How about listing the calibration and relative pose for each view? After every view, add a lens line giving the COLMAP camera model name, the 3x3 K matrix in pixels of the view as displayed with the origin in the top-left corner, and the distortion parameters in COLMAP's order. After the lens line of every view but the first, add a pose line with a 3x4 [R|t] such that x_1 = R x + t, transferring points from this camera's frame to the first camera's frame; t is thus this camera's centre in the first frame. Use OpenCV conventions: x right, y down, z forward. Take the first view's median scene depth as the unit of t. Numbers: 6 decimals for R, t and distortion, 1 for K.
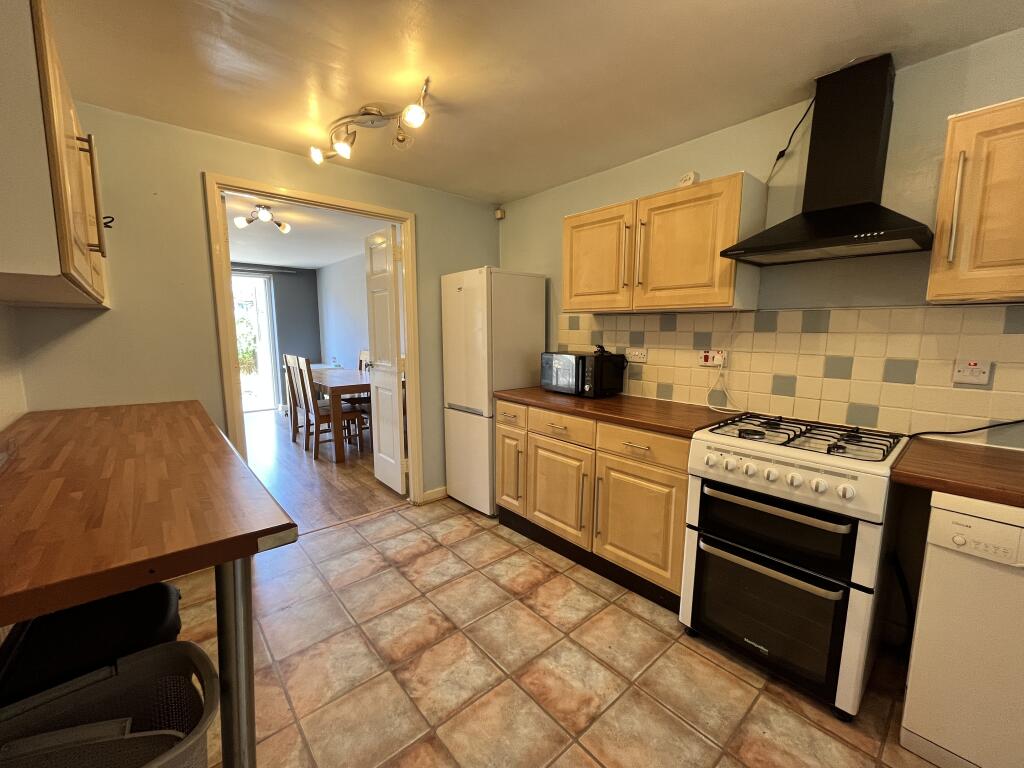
lens RADIAL K [[415.5, 0, 512.2], [0, 415.5, 382.7], [0, 0, 1]] dist [-0.000446, 0.000073]
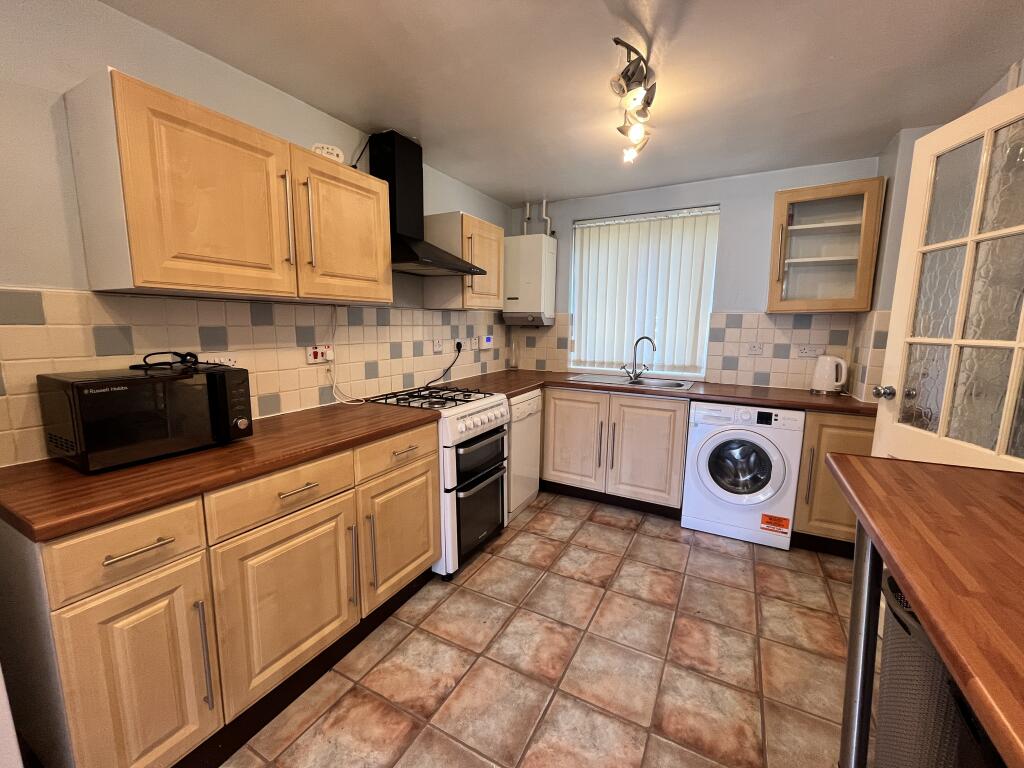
lens RADIAL K [[415.5, 0, 513.1], [0, 415.5, 382.3], [0, 0, 1]] dist [-0.000446, 0.000073]
pose [[-0.348482, -0.139447, 0.926884, -0.627191], [0.110790, 0.975811, 0.188462, -0.145001], [-0.930745, 0.168365, -0.324604, 1.055317]]
